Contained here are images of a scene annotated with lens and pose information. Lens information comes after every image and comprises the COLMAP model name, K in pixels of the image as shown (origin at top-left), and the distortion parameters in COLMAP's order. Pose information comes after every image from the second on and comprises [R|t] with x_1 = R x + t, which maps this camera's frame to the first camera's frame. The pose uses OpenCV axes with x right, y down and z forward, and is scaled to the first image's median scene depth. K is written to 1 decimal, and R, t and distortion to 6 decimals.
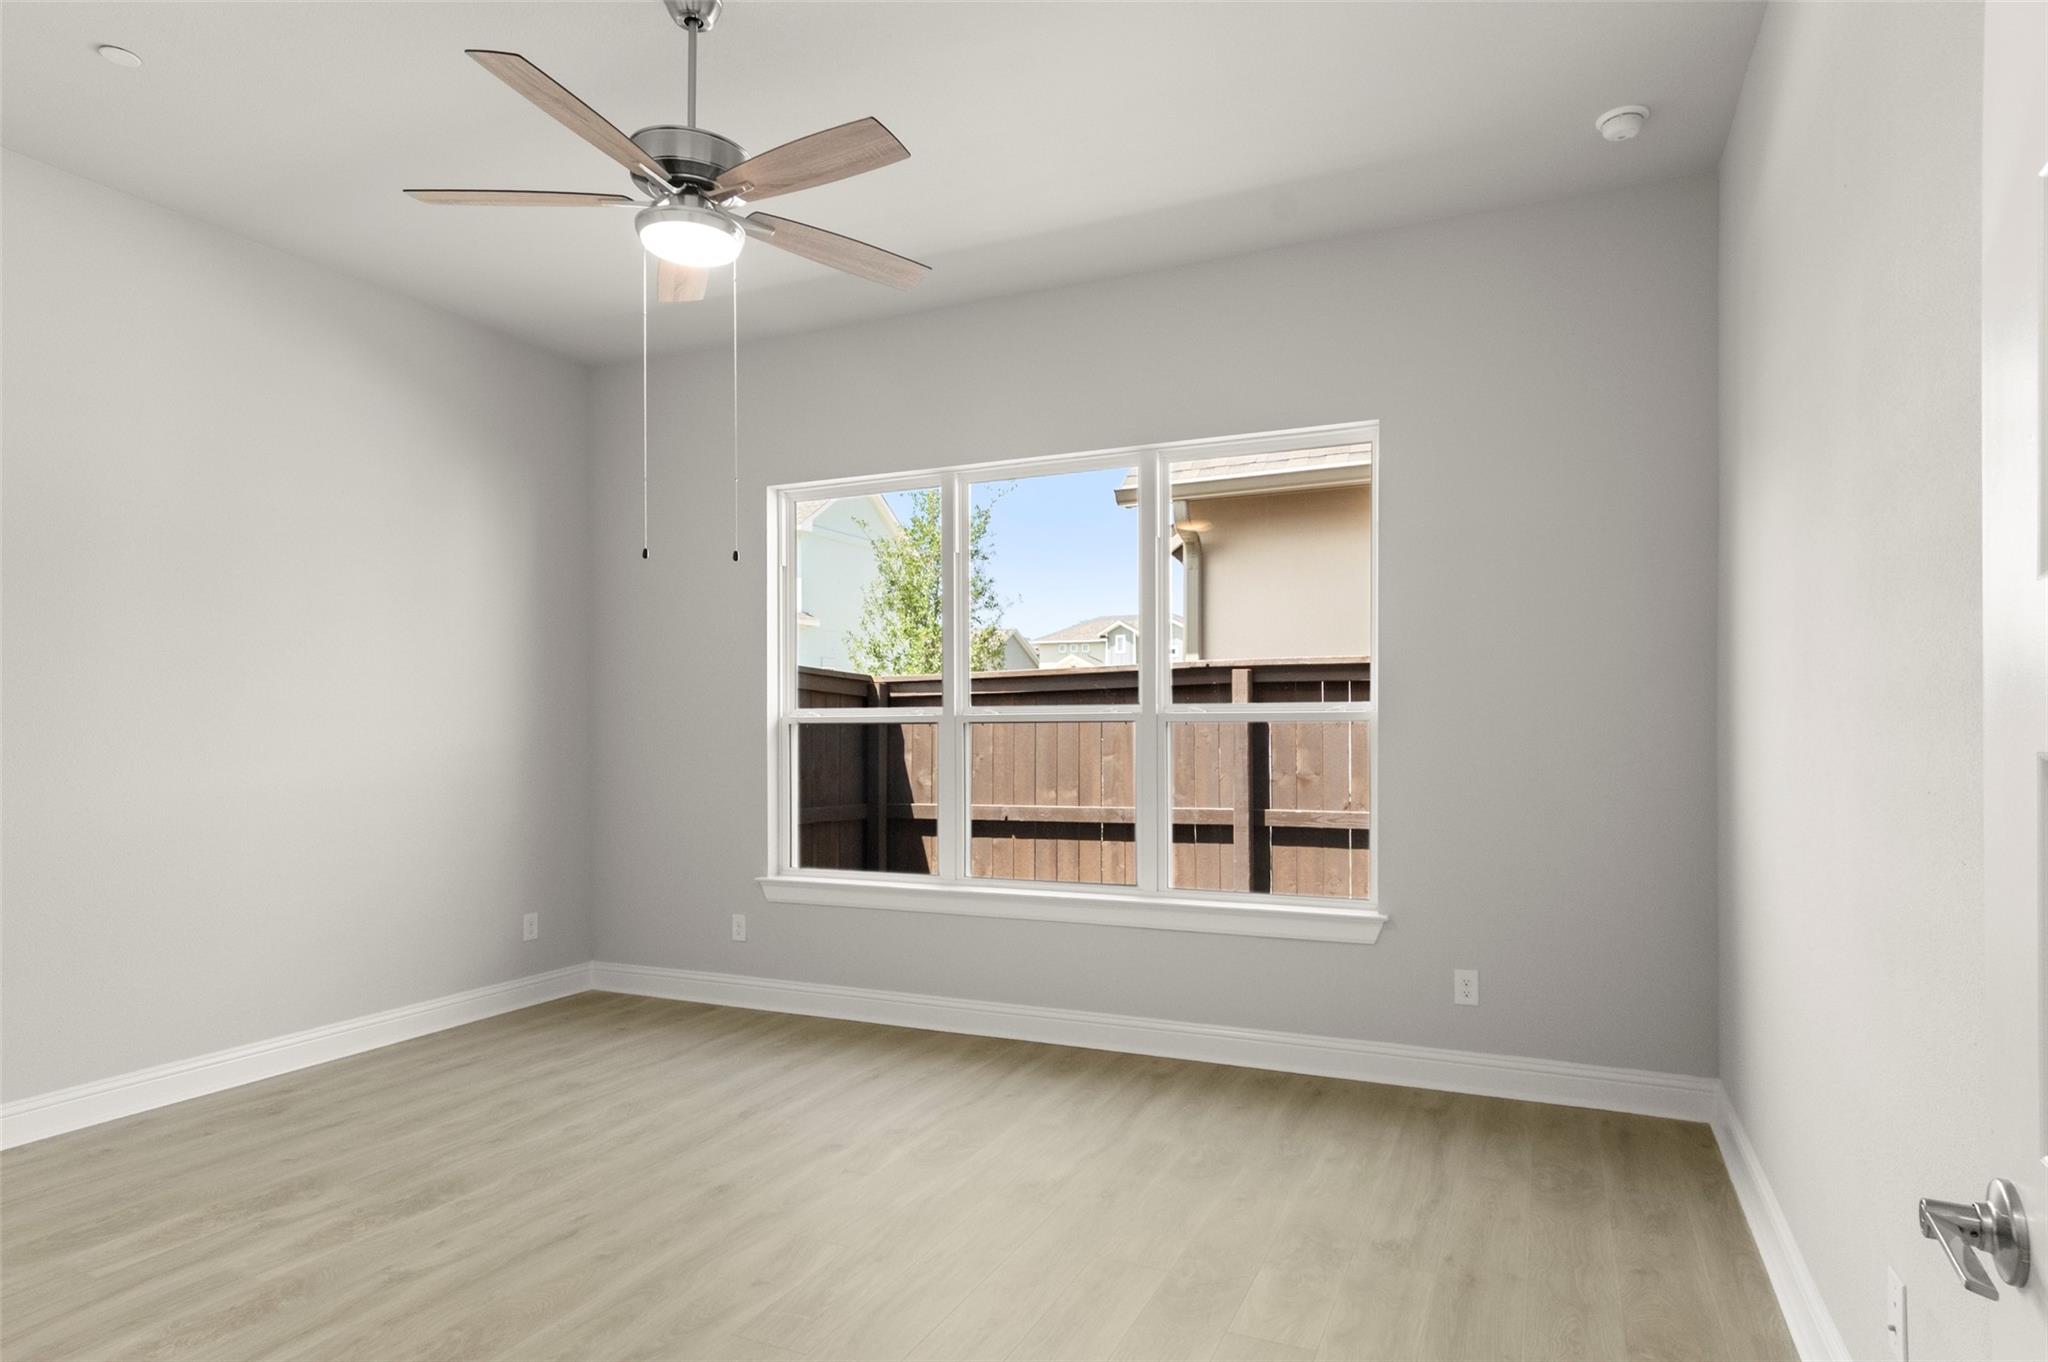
lens RADIAL K [[1092.6, 0, 1052.7], [0, 1092.6, 734.9], [0, 0, 1]] dist [0.005486, 0.003879]
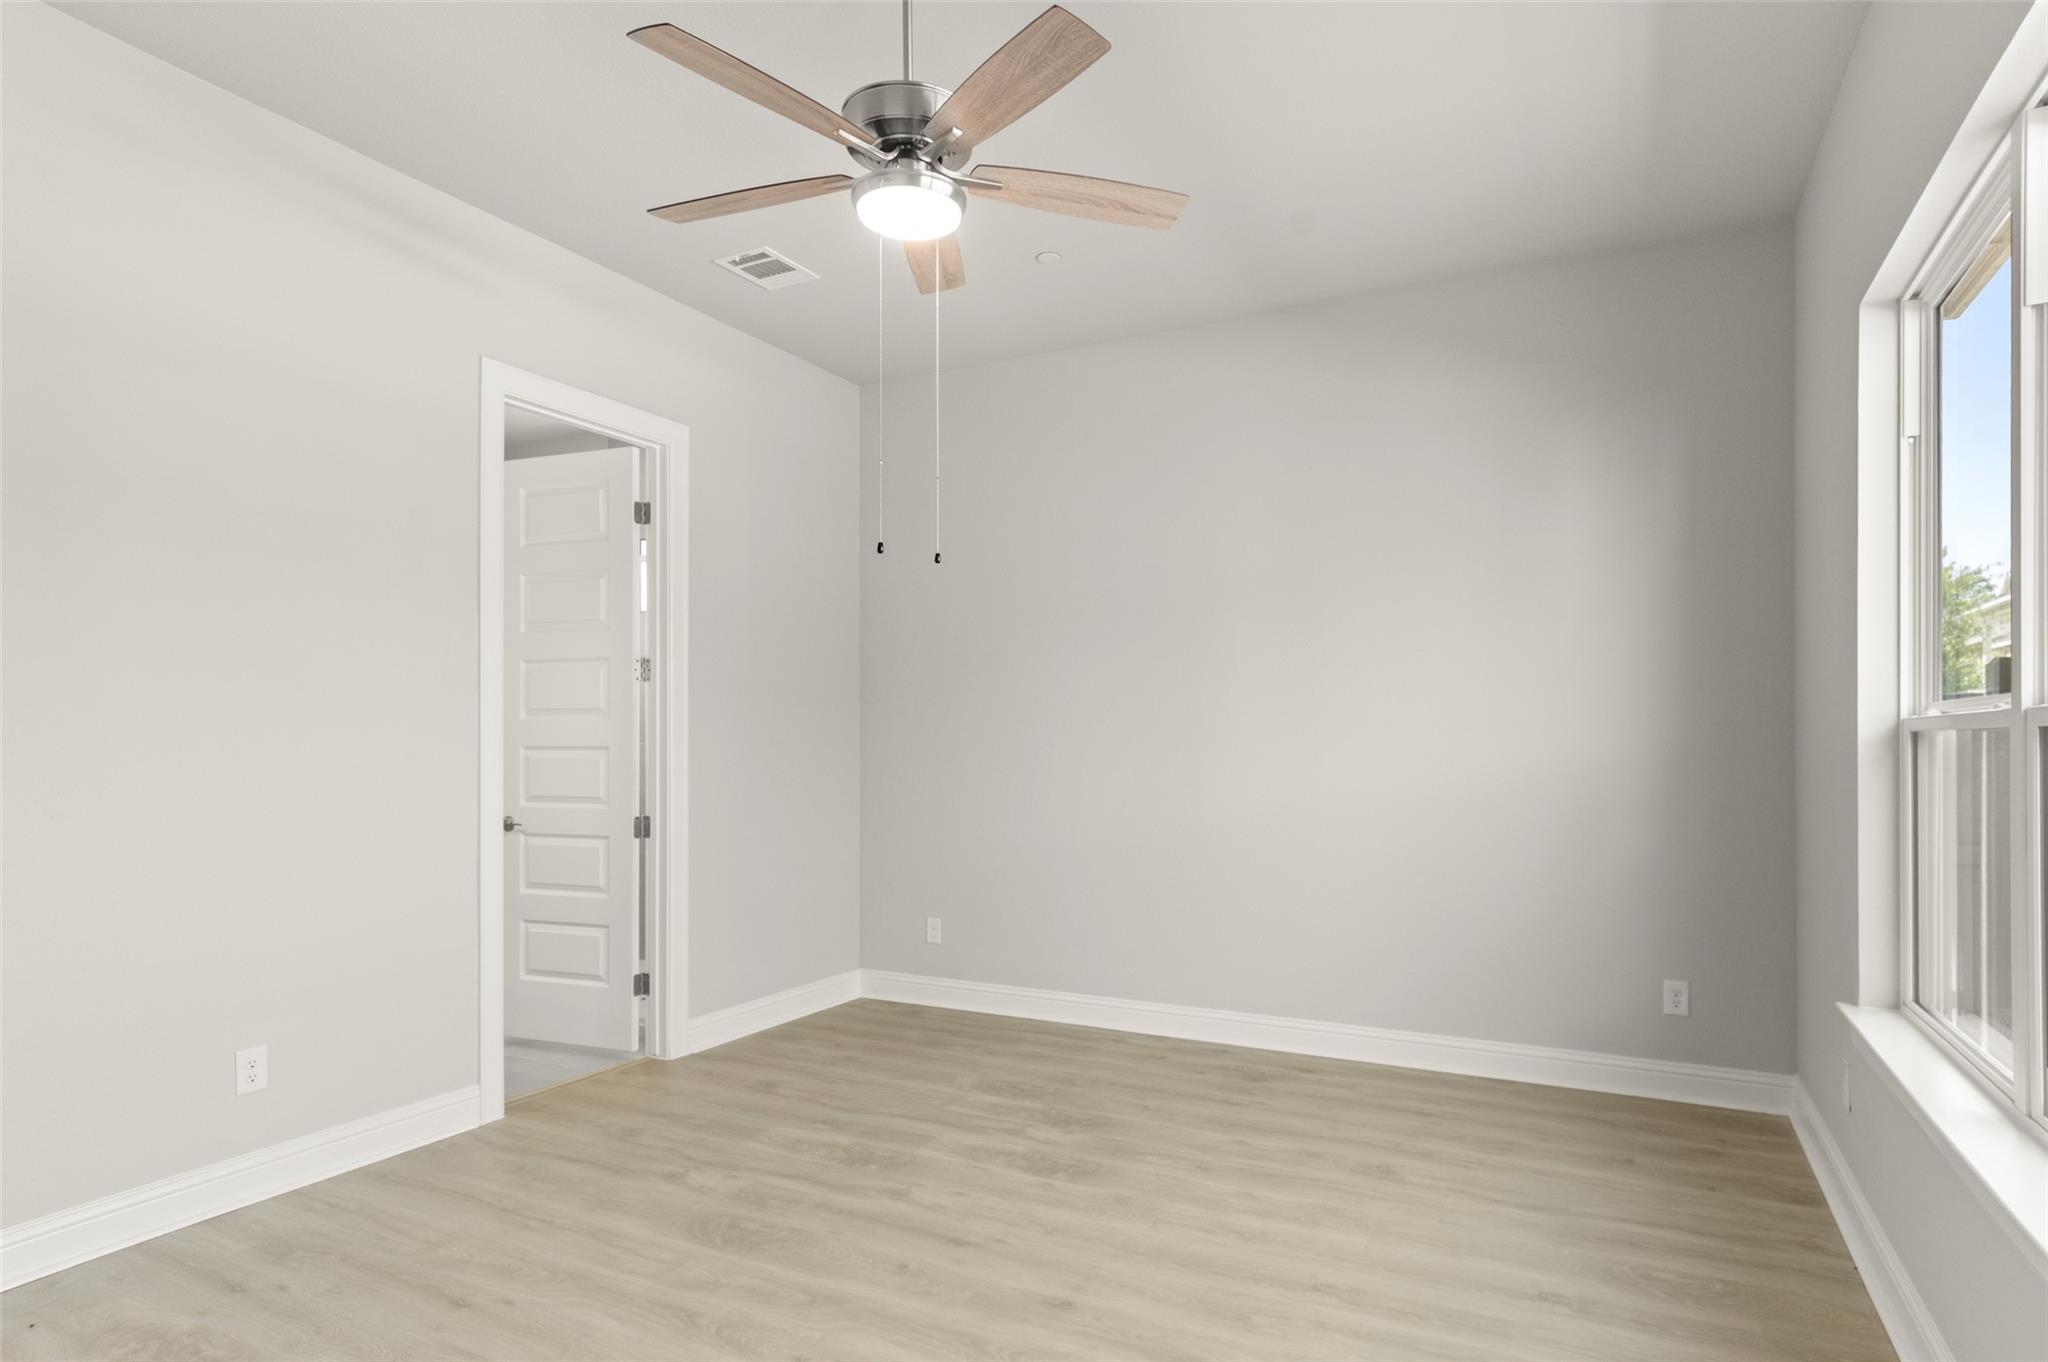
lens RADIAL K [[1092.6, 0, 1065.1], [0, 1092.6, 742.5], [0, 0, 1]] dist [0.005486, 0.003879]
pose [[-0.028789, 0.005551, -0.999570, 0.404814], [-0.002130, 0.999982, 0.005615, -0.008375], [0.999583, 0.002291, -0.028776, 0.807670]]
